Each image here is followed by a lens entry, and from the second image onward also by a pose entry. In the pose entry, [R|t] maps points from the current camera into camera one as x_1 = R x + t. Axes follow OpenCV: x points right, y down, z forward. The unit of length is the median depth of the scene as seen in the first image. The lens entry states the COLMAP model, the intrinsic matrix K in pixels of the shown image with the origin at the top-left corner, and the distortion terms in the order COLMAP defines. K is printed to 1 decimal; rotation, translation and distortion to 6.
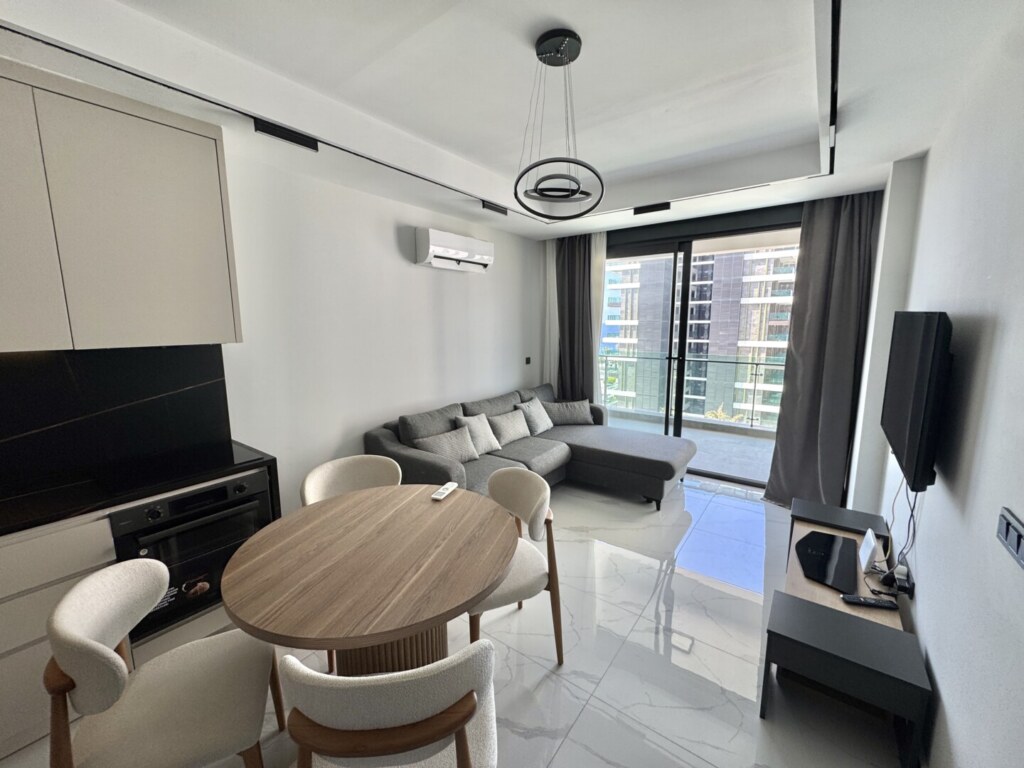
lens RADIAL K [[412.3, 0, 511.5], [0, 412.3, 380.8], [0, 0, 1]] dist [-0.000596, -0.000125]
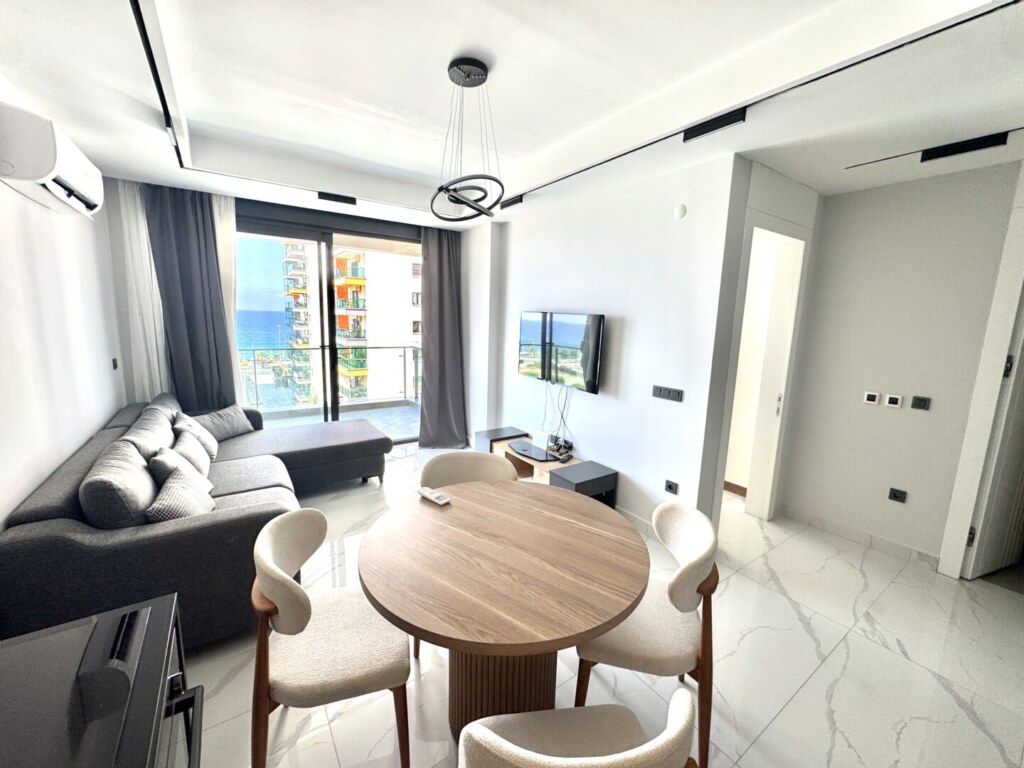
lens RADIAL K [[412.3, 0, 511.5], [0, 412.3, 380.8], [0, 0, 1]] dist [-0.000596, -0.000125]
pose [[0.315588, -0.132888, 0.939545, -0.793266], [0.104890, 0.988963, 0.104645, -0.053750], [-0.943081, 0.065524, 0.326043, 0.441288]]
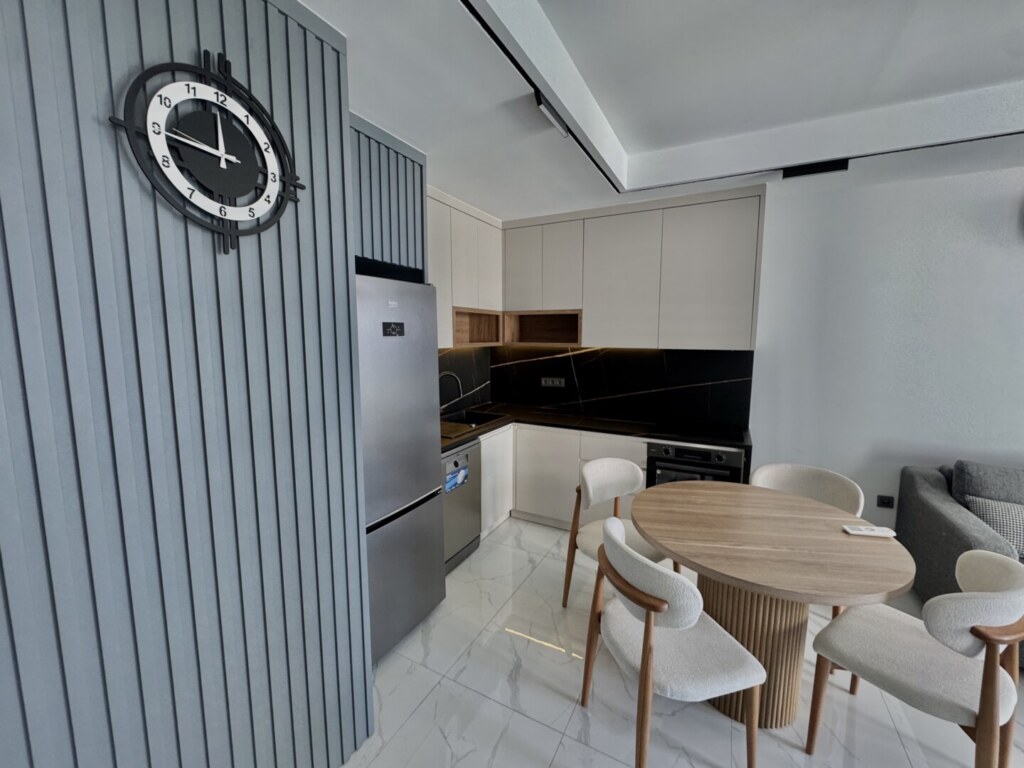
lens RADIAL K [[412.3, 0, 511.5], [0, 412.3, 380.8], [0, 0, 1]] dist [-0.000596, -0.000125]
pose [[0.163896, 0.122875, -0.978795, 0.448779], [-0.146536, 0.984237, 0.099021, -0.016234], [0.975533, 0.127200, 0.179318, 0.061144]]
